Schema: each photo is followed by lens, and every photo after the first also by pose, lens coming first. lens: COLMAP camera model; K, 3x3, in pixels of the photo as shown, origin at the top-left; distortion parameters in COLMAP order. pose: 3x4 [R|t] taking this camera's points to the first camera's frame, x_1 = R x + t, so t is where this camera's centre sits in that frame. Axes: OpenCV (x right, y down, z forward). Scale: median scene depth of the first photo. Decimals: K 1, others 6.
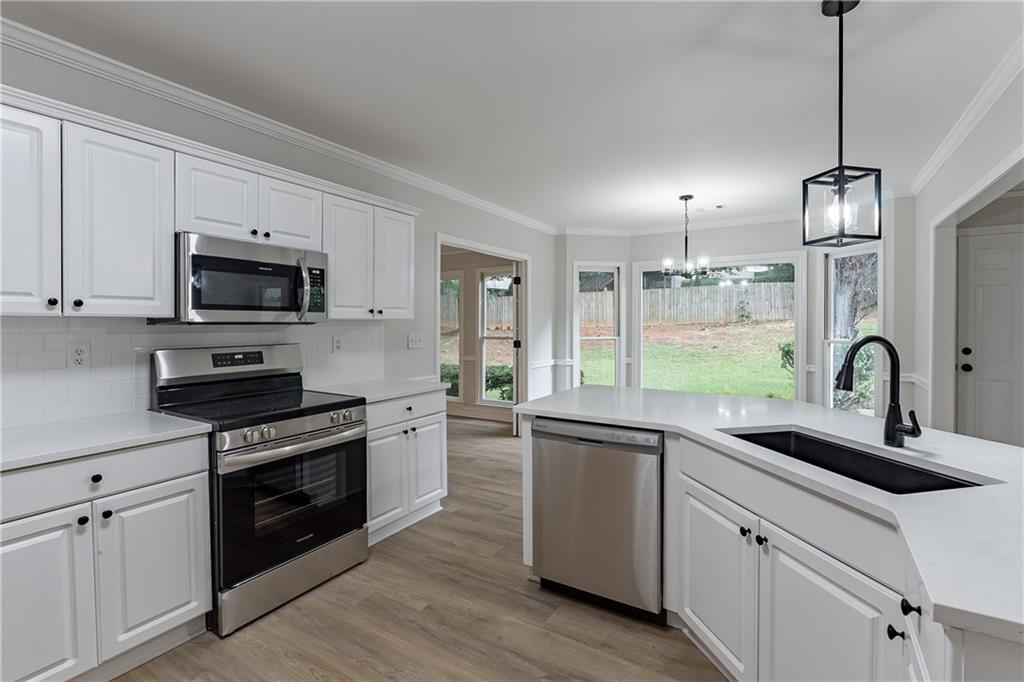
lens RADIAL K [[467.6, 0, 521.9], [0, 467.6, 330.2], [0, 0, 1]] dist [-0.001436, -0.000270]
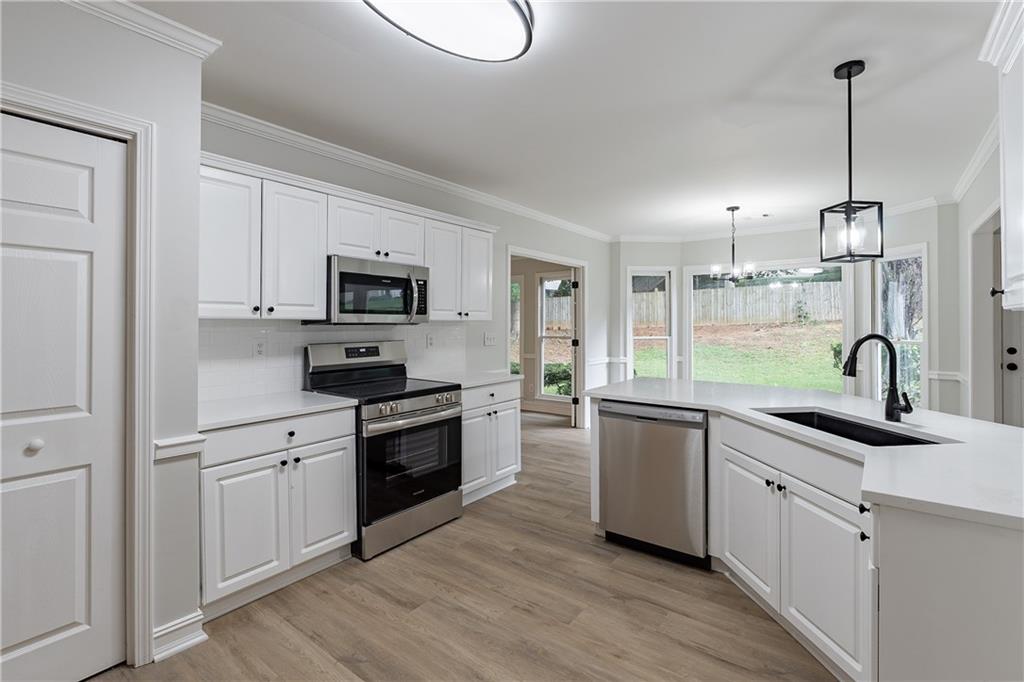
lens RADIAL K [[467.6, 0, 526.1], [0, 467.6, 320.1], [0, 0, 1]] dist [-0.001436, -0.000270]
pose [[0.995528, -0.000130, -0.094471, -0.051221], [-0.001988, 0.999749, -0.022325, 0.002728], [0.094450, 0.022413, 0.995277, -0.247593]]
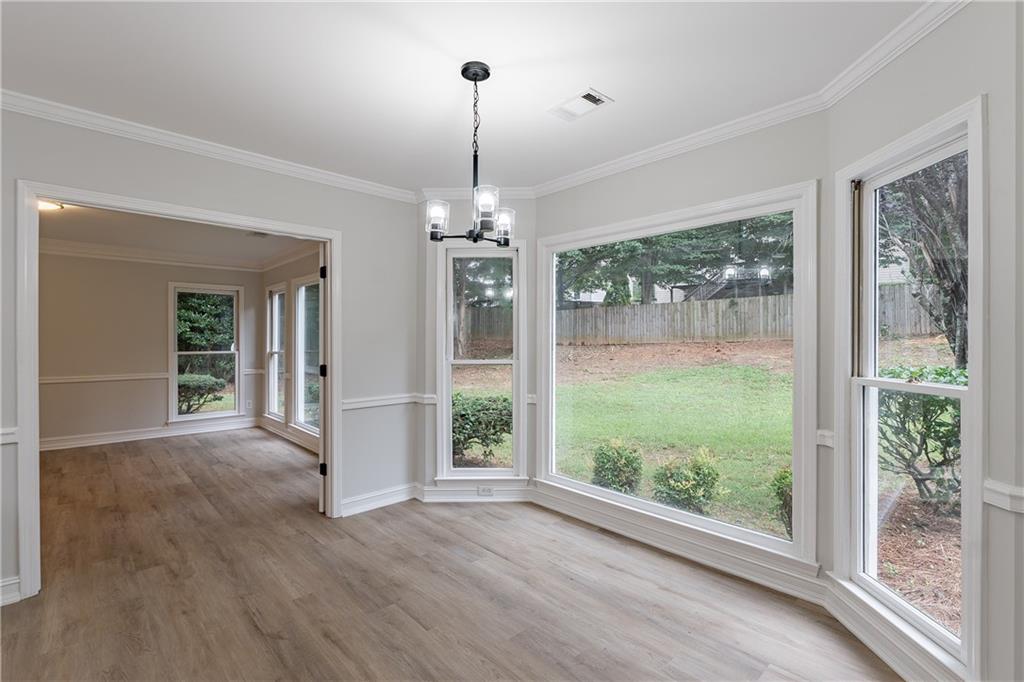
lens RADIAL K [[467.6, 0, 515.4], [0, 467.6, 337.9], [0, 0, 1]] dist [-0.001436, -0.000270]
pose [[0.966213, 0.000394, -0.257745, 1.003203], [-0.004431, 0.999876, -0.015079, -0.016683], [0.257707, 0.015712, 0.966095, 1.093217]]
